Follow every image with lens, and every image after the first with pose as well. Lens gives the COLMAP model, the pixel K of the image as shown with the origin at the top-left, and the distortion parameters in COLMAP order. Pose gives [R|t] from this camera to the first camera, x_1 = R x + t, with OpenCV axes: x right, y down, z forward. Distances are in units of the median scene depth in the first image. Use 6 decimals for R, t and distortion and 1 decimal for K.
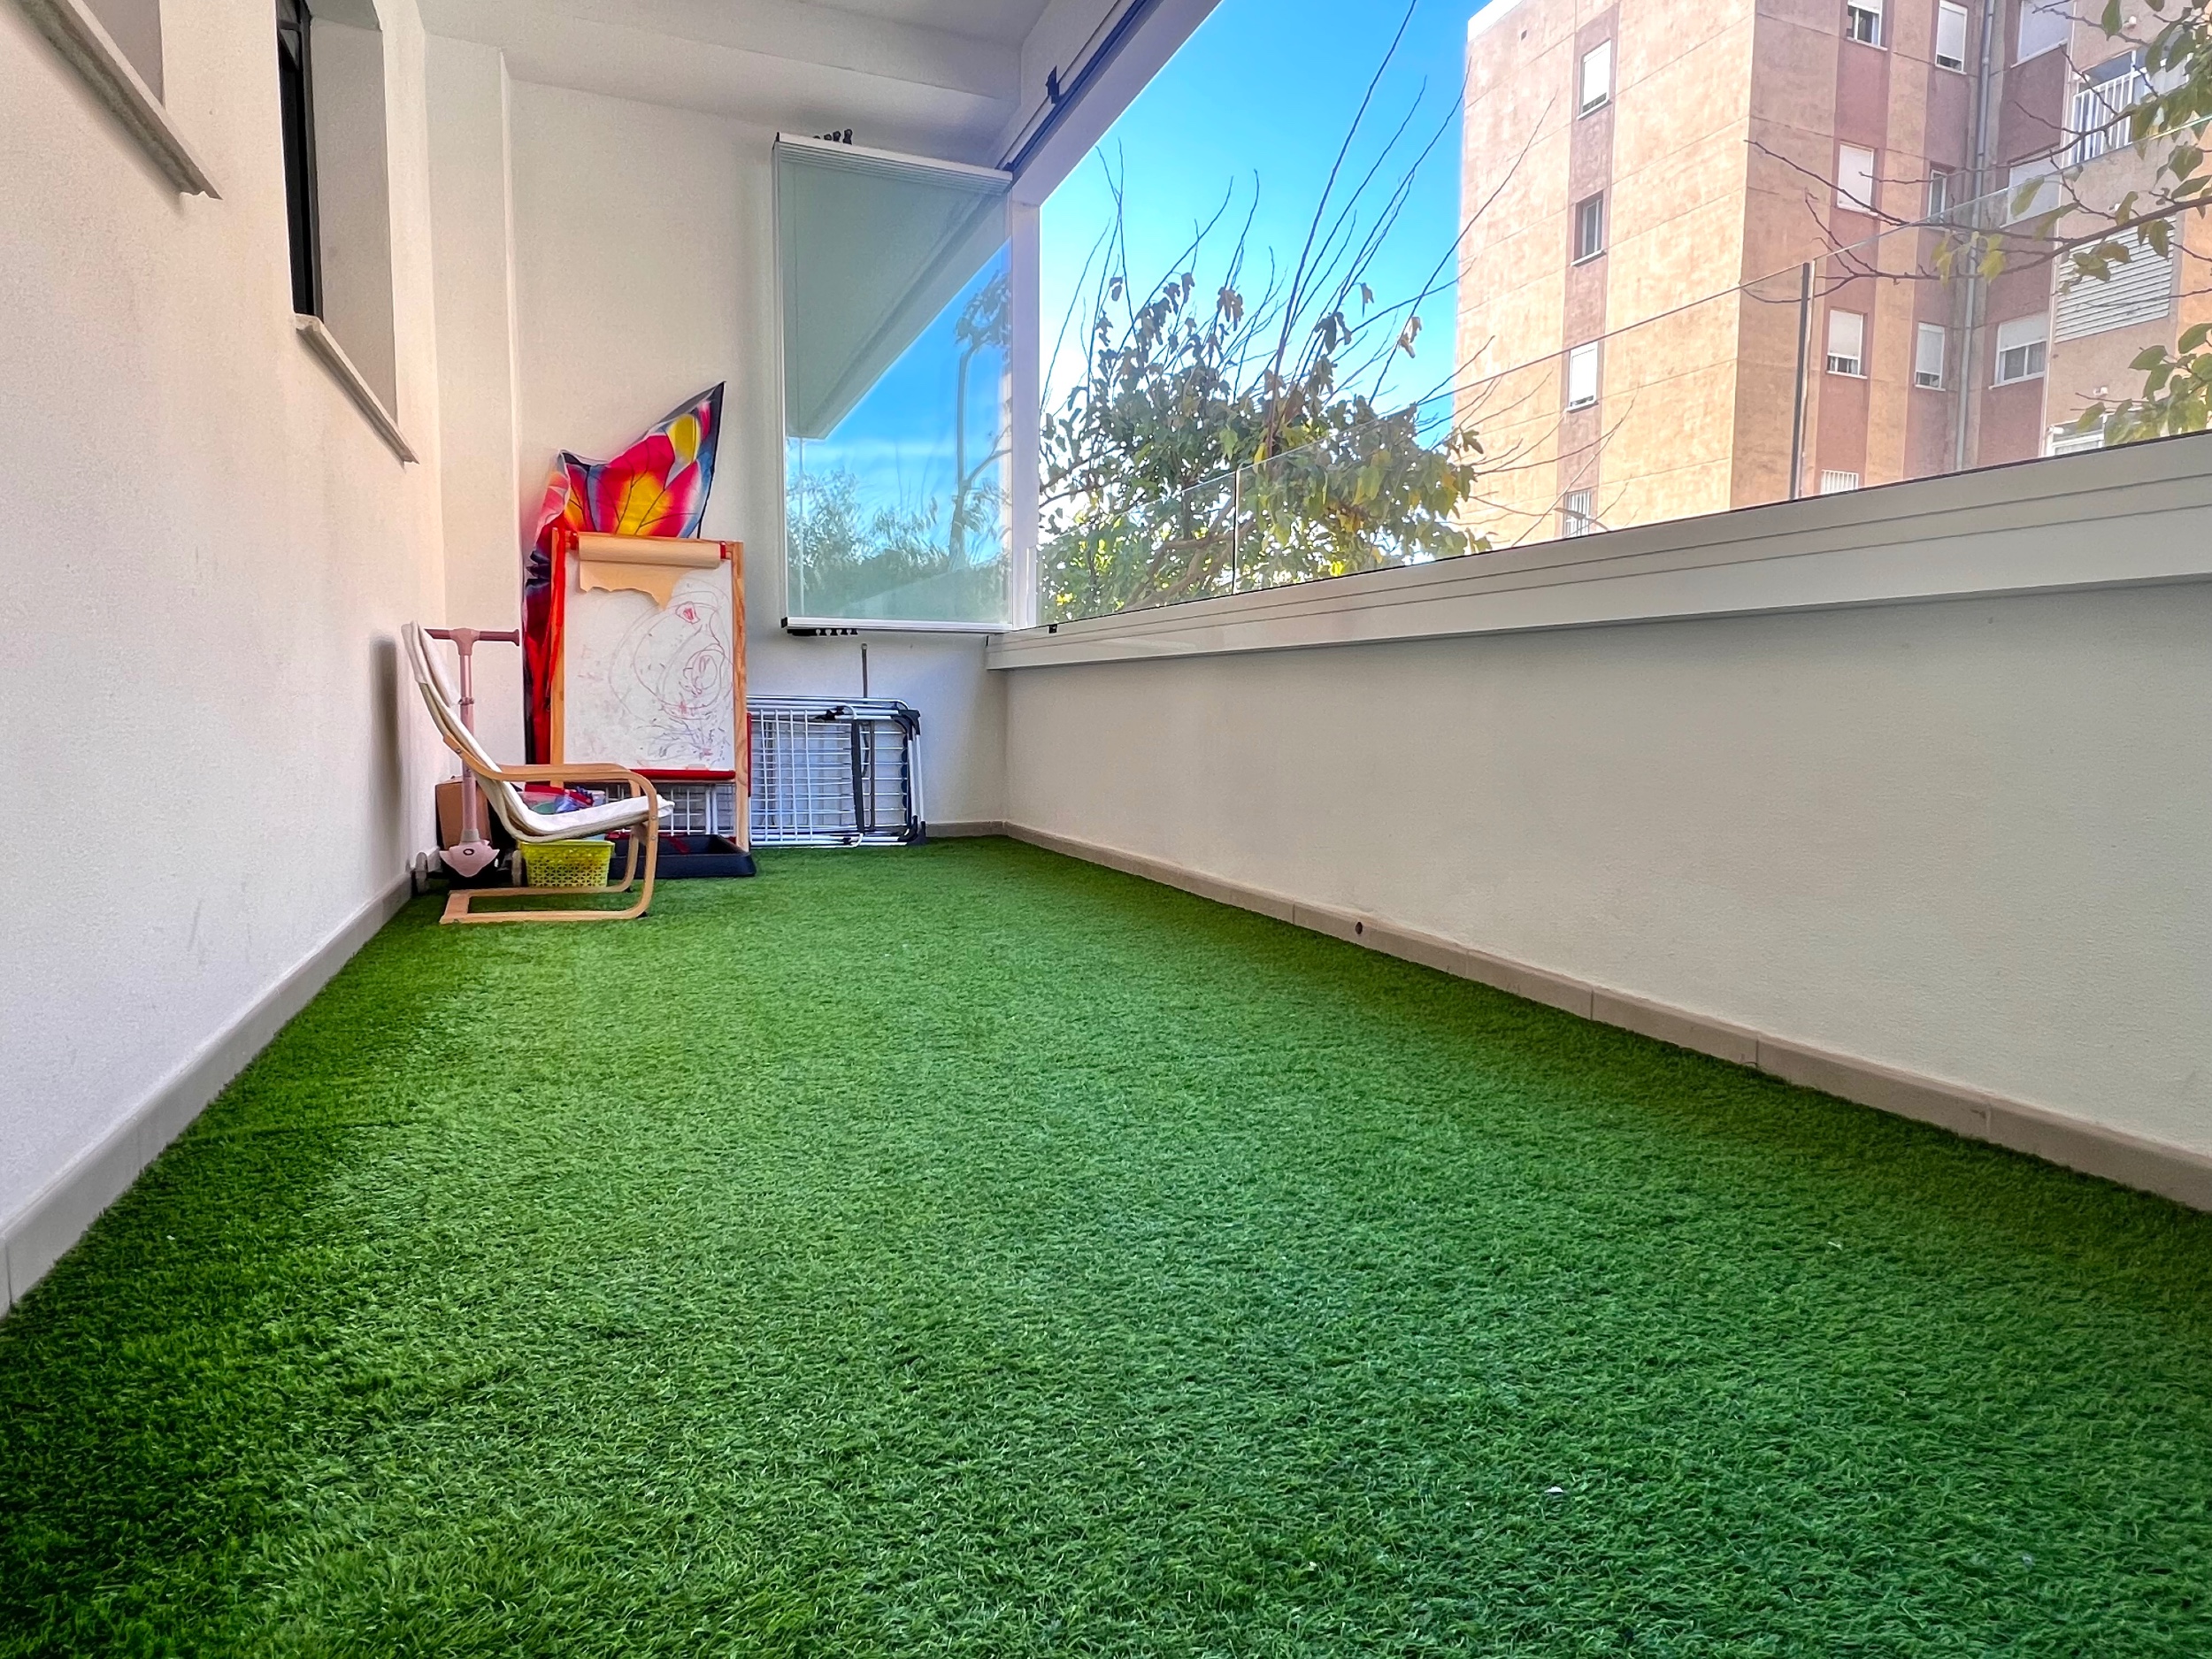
lens RADIAL K [[1246.7, 0, 1100.6], [0, 1246.7, 818.8], [0, 0, 1]] dist [-0.001325, 0.000103]
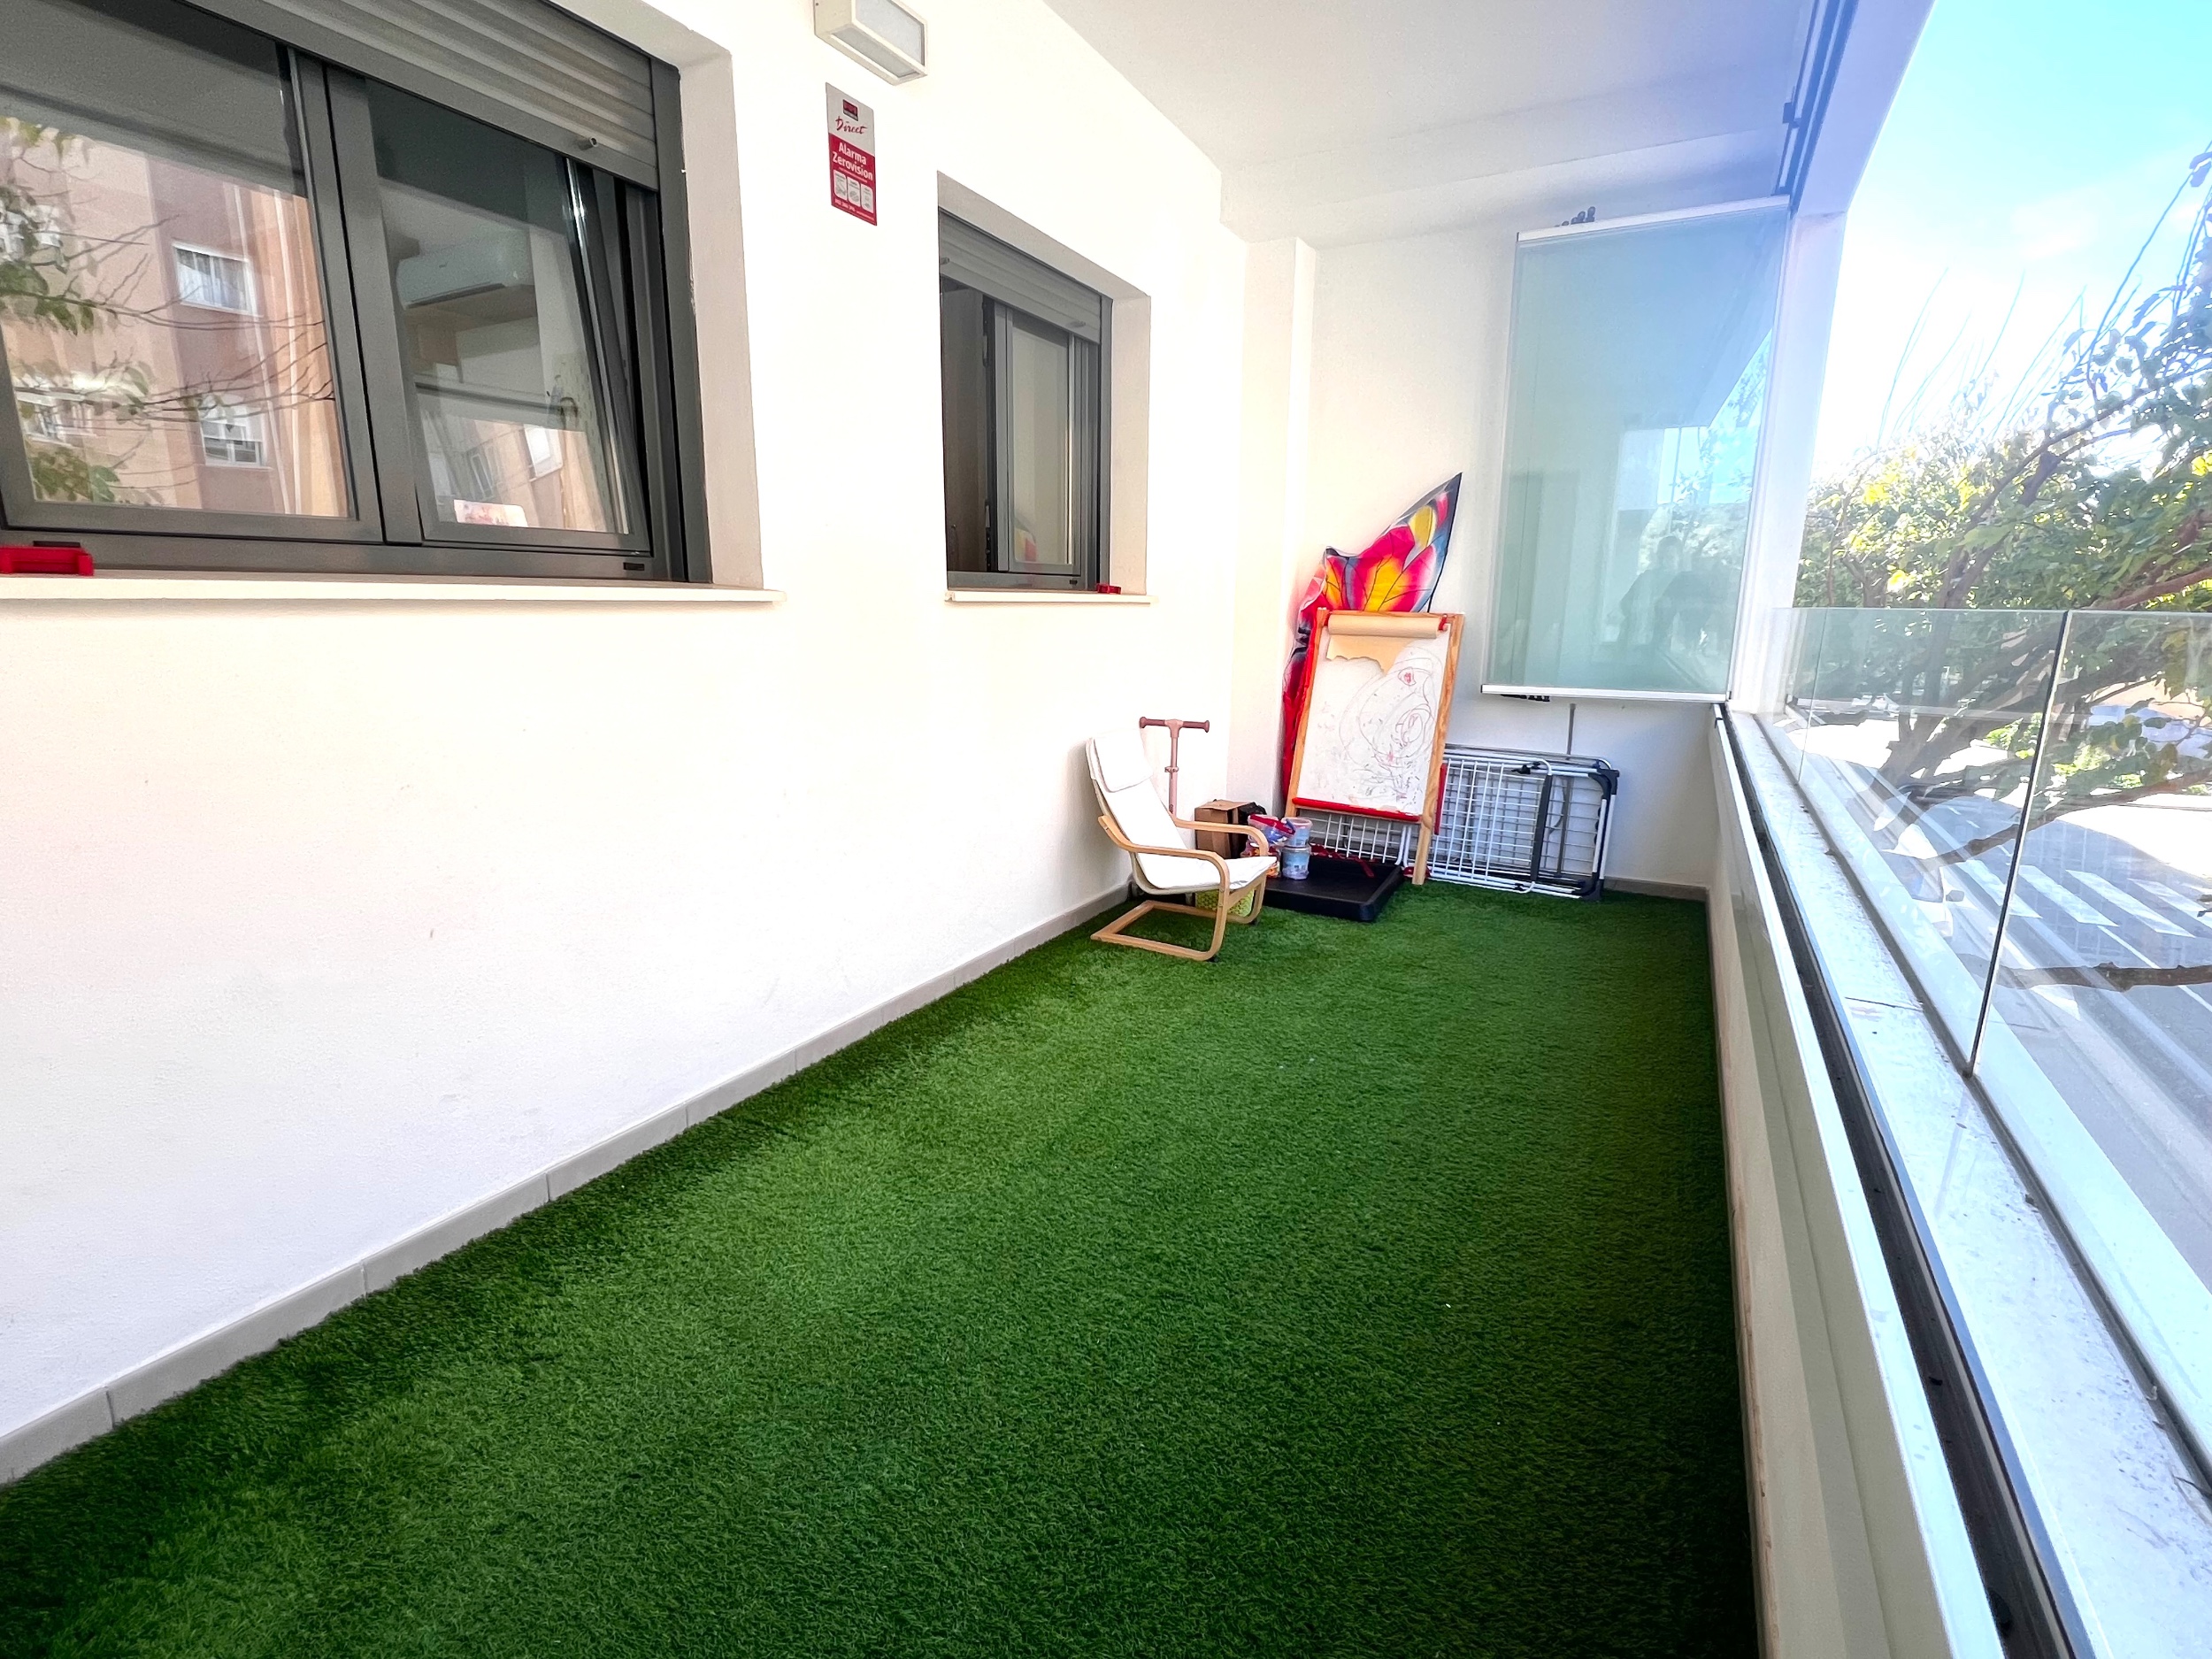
lens RADIAL K [[1038.9, 0, 1114.8], [0, 1038.9, 835.2], [0, 0, 1]] dist [0.000282, -0.000443]
pose [[0.647504, 0.167925, -0.743330, 0.254019], [-0.076077, 0.984791, 0.156204, -0.149677], [0.758255, -0.044592, 0.650431, 0.130221]]
